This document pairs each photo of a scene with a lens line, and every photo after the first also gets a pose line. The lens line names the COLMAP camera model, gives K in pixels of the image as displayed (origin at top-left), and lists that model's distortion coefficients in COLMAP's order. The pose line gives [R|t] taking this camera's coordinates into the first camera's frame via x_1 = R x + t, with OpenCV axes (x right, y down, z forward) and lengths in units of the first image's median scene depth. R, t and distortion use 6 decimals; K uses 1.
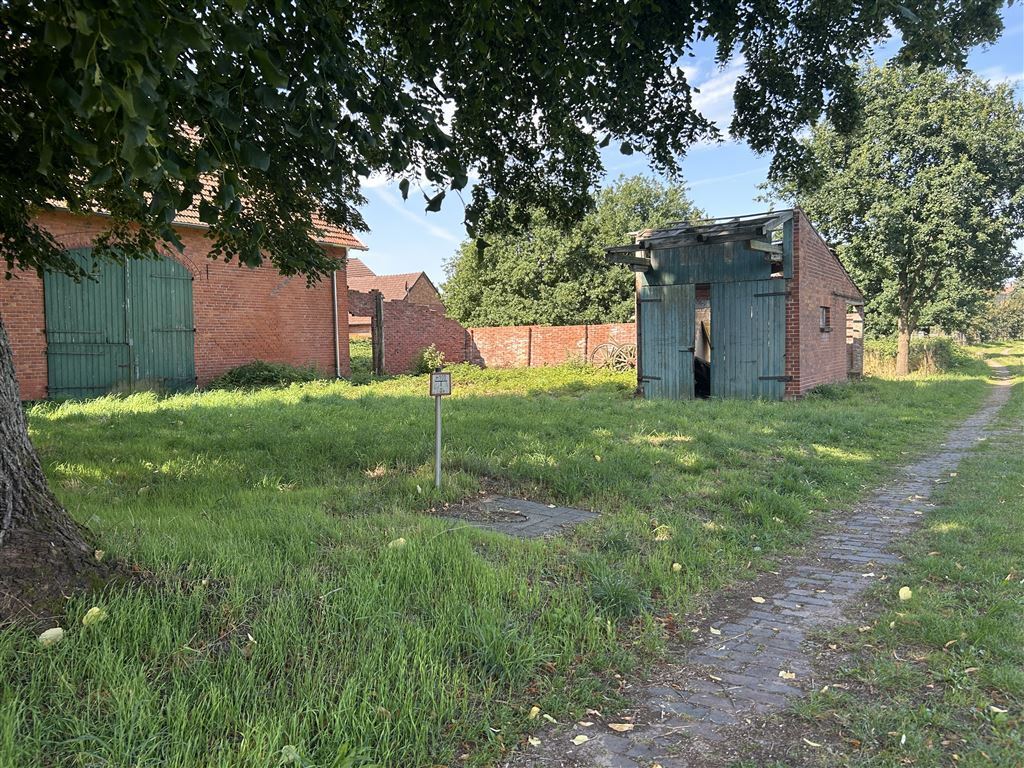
lens RADIAL K [[769.8, 0, 511.7], [0, 769.8, 382.9], [0, 0, 1]] dist [-0.006570, -0.001966]
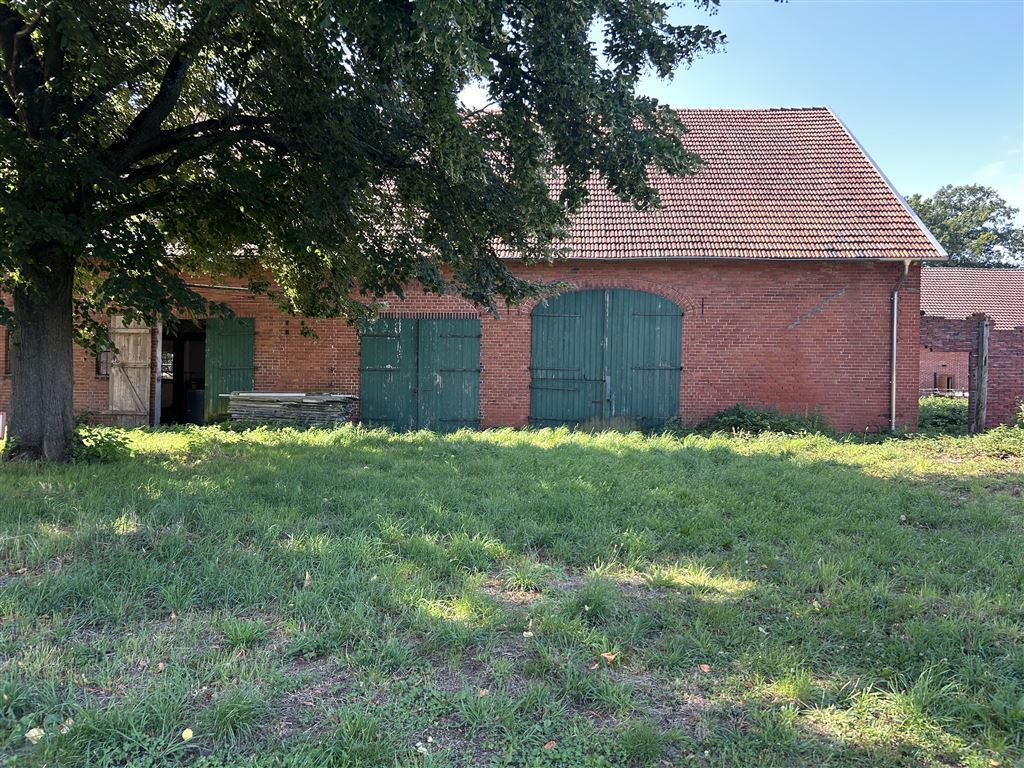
lens RADIAL K [[769.8, 0, 511.9], [0, 769.8, 383.2], [0, 0, 1]] dist [-0.006570, -0.001966]
pose [[0.443065, 0.018784, -0.896292, 0.365607], [-0.068662, 0.997555, -0.013035, -0.025206], [0.893856, 0.067316, 0.443272, 0.419274]]
